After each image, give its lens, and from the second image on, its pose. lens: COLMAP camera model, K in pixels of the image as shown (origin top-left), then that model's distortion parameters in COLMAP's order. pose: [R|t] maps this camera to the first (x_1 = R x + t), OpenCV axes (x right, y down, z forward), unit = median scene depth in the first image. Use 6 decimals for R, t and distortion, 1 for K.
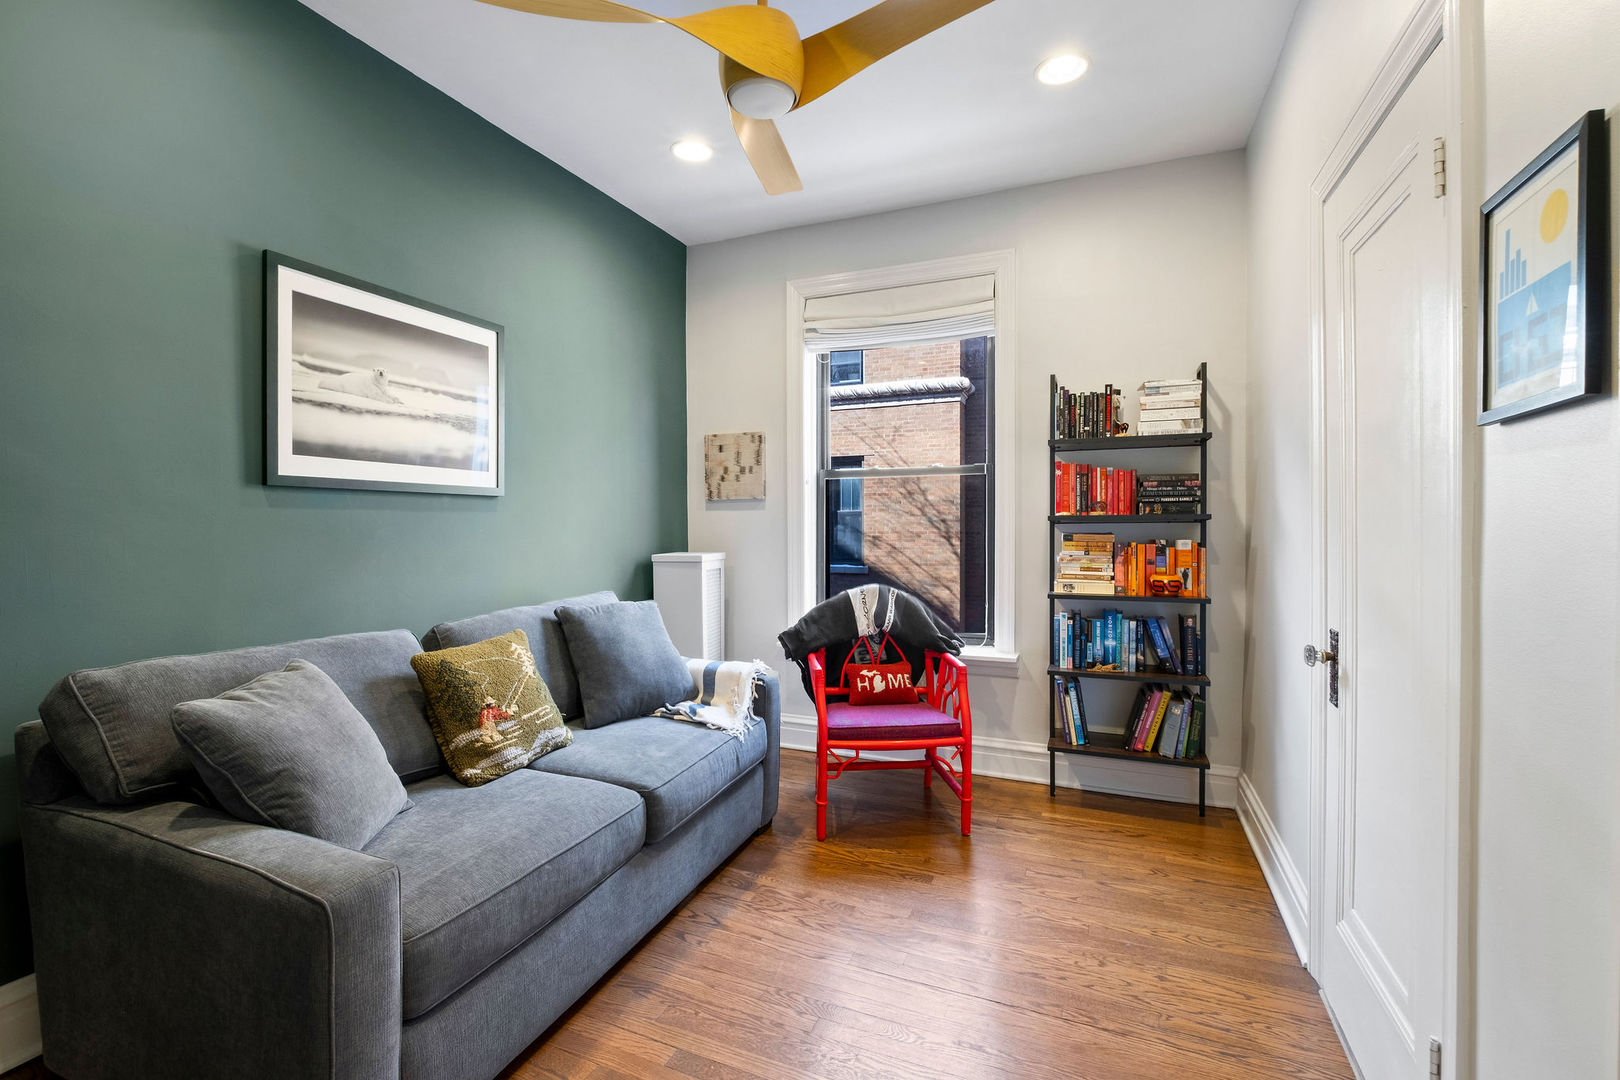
lens RADIAL K [[738.2, 0, 795.8], [0, 738.2, 526.5], [0, 0, 1]] dist [-0.001111, -0.006755]
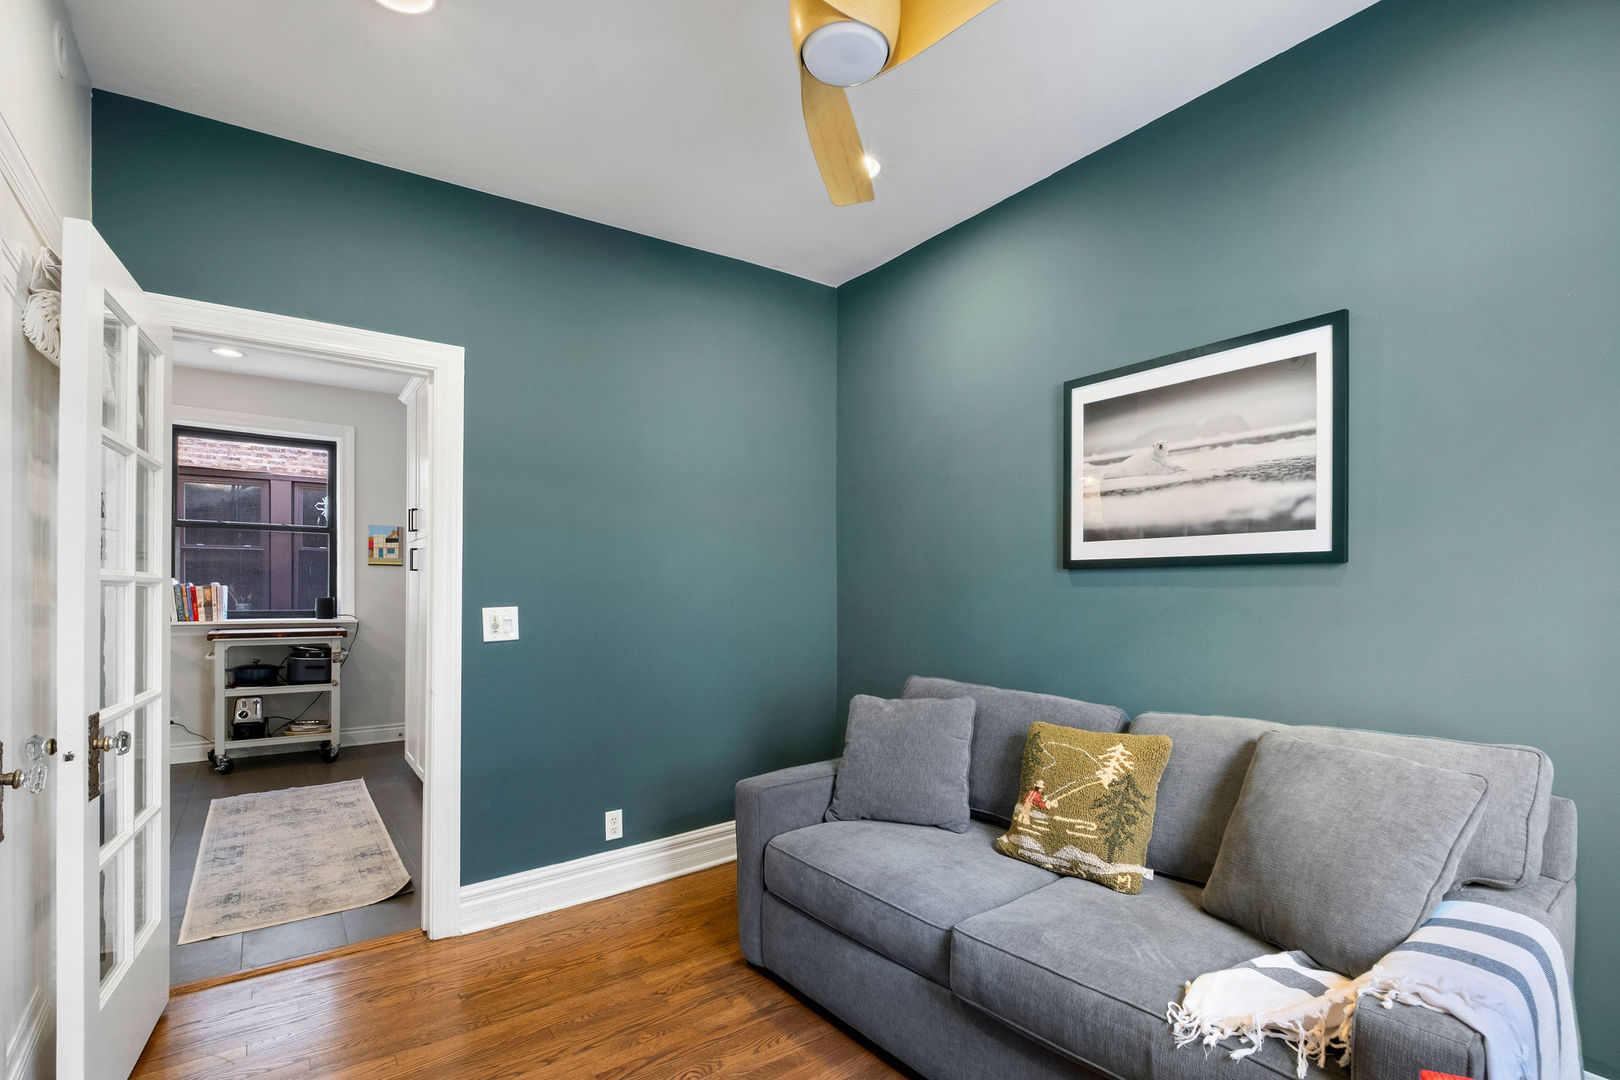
lens RADIAL K [[738.2, 0, 795.7], [0, 738.2, 587.0], [0, 0, 1]] dist [-0.001111, -0.006755]
pose [[-0.521721, -0.007195, -0.853086, 0.426993], [-0.006466, 0.999969, -0.004480, -0.012070], [0.853092, 0.003179, -0.521752, 0.906380]]
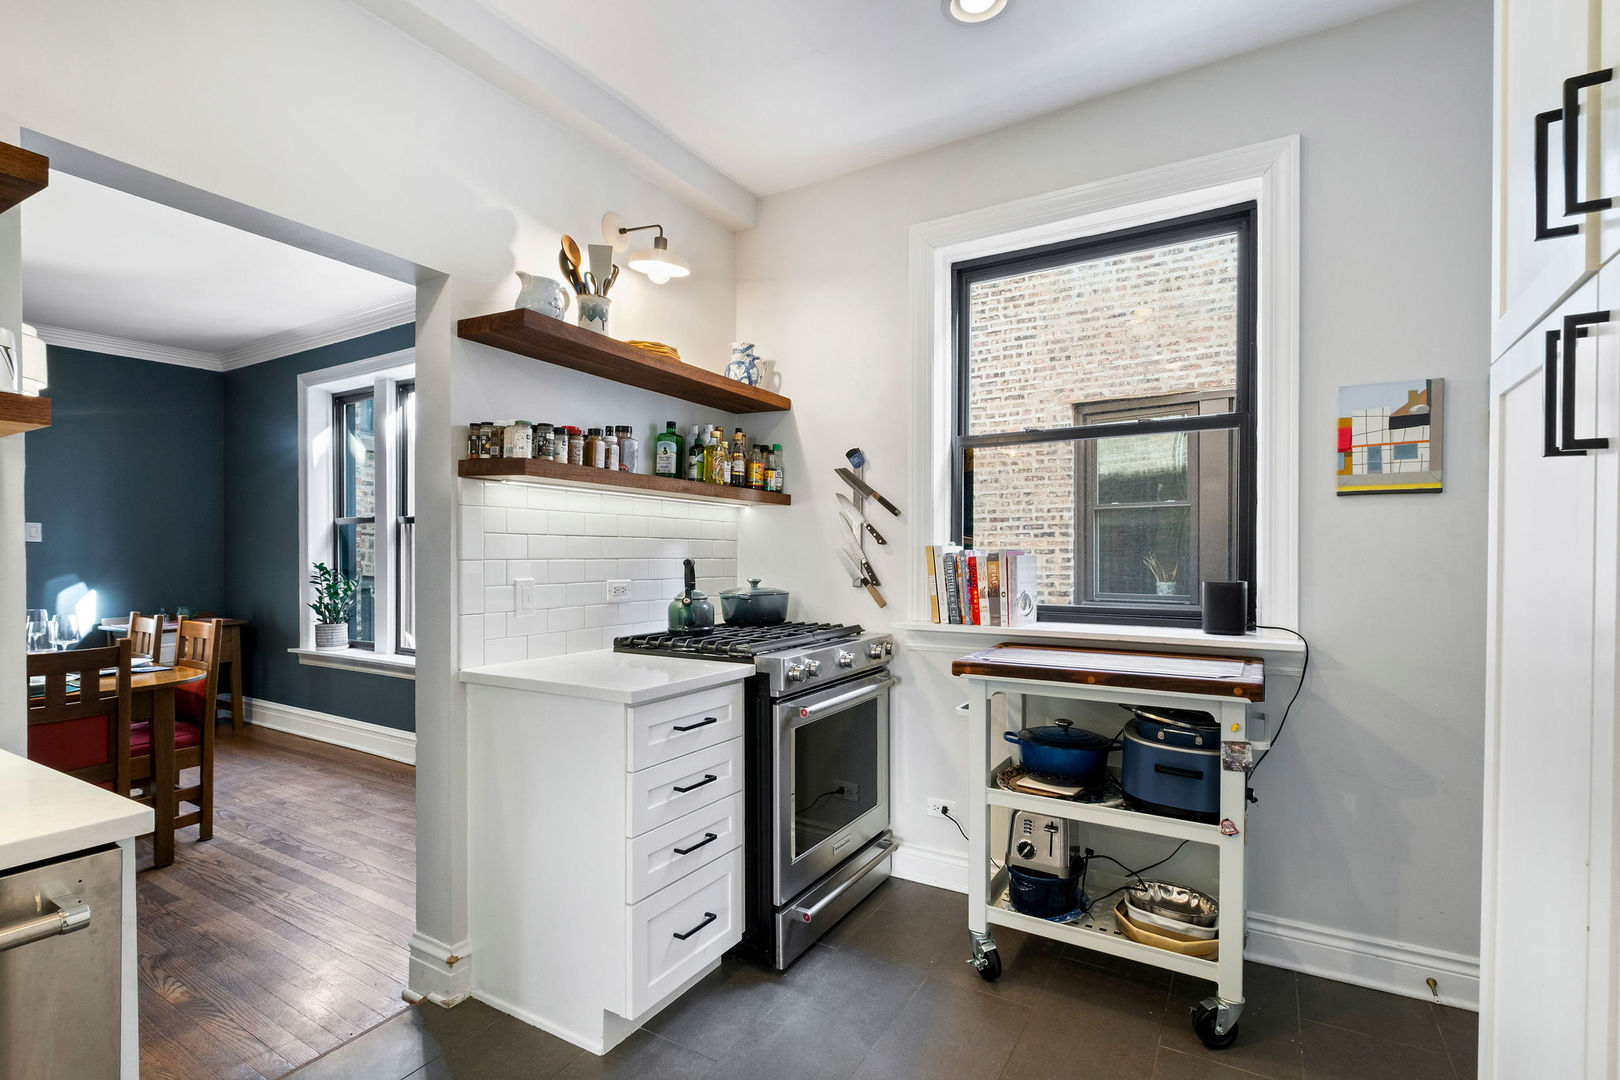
lens RADIAL K [[738.2, 0, 821.5], [0, 738.2, 573.7], [0, 0, 1]] dist [-0.001111, -0.006755]
pose [[-0.990874, -0.003895, 0.134738, -0.323512], [-0.001158, 0.999791, 0.020387, -0.009060], [-0.134789, 0.020045, -0.990672, -0.434821]]
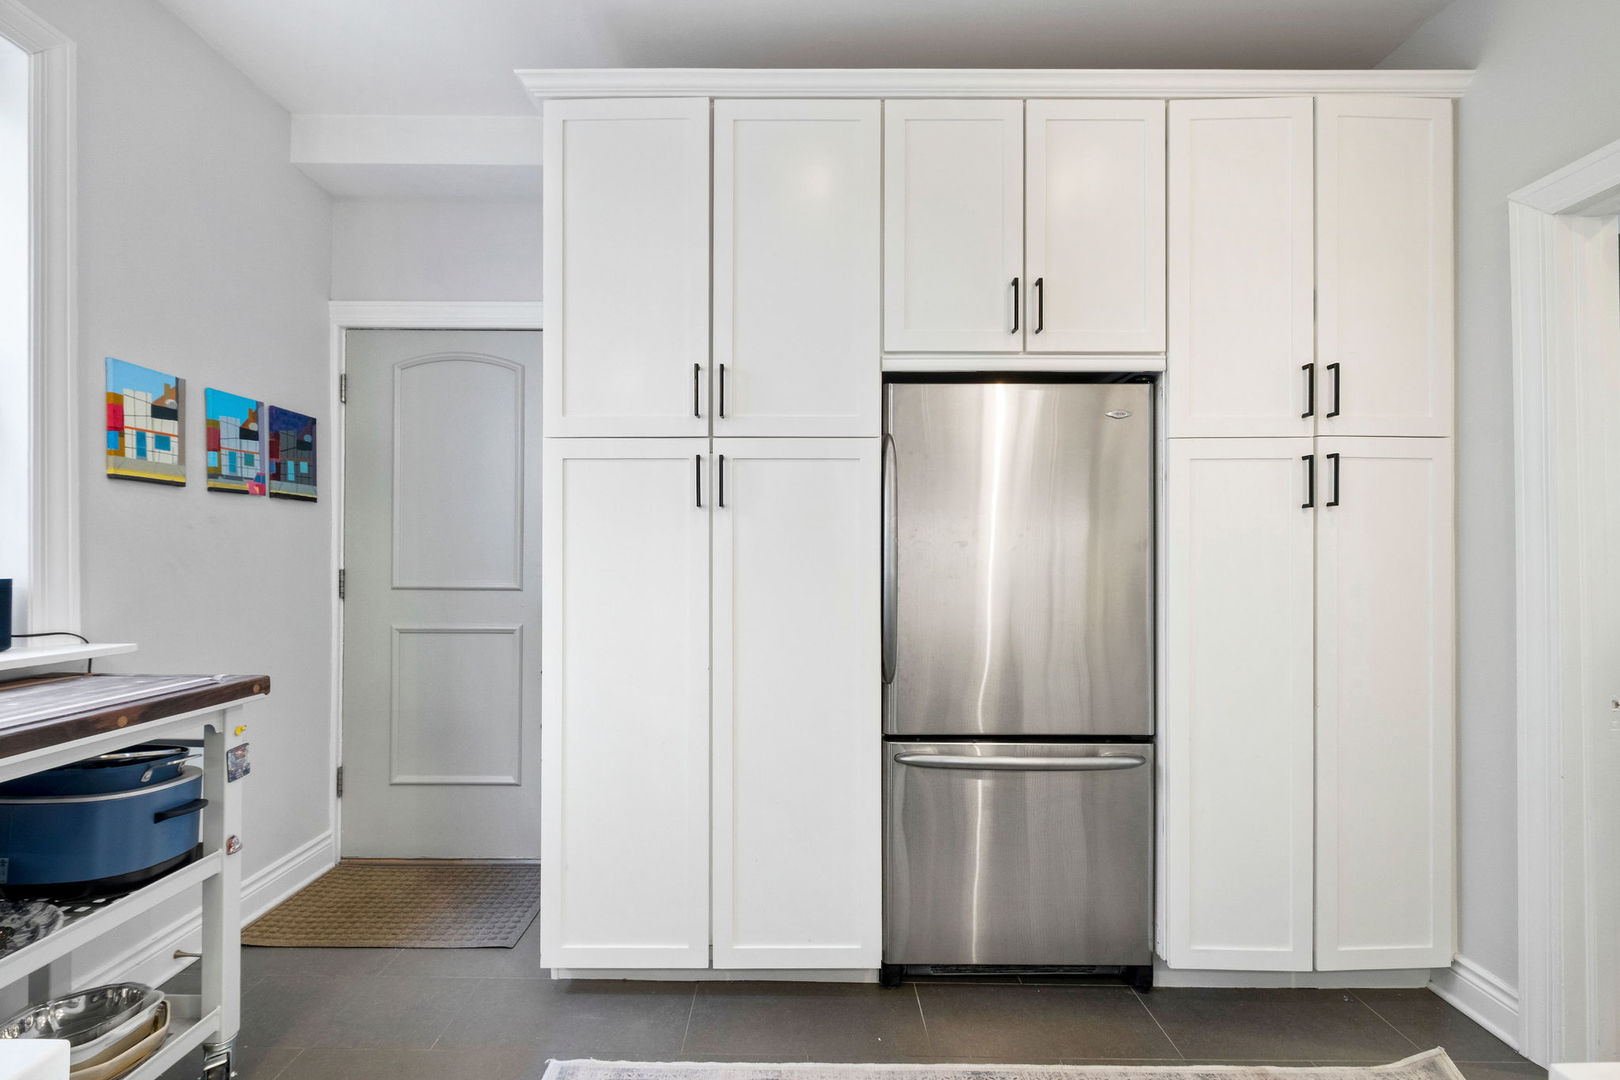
lens RADIAL K [[738.2, 0, 807.1], [0, 738.2, 539.6], [0, 0, 1]] dist [-0.001111, -0.006755]
pose [[0.387499, -0.021803, -0.921612, 0.150640], [0.001038, 0.999730, -0.023215, -0.000648], [0.921869, 0.008040, 0.387417, -0.955014]]
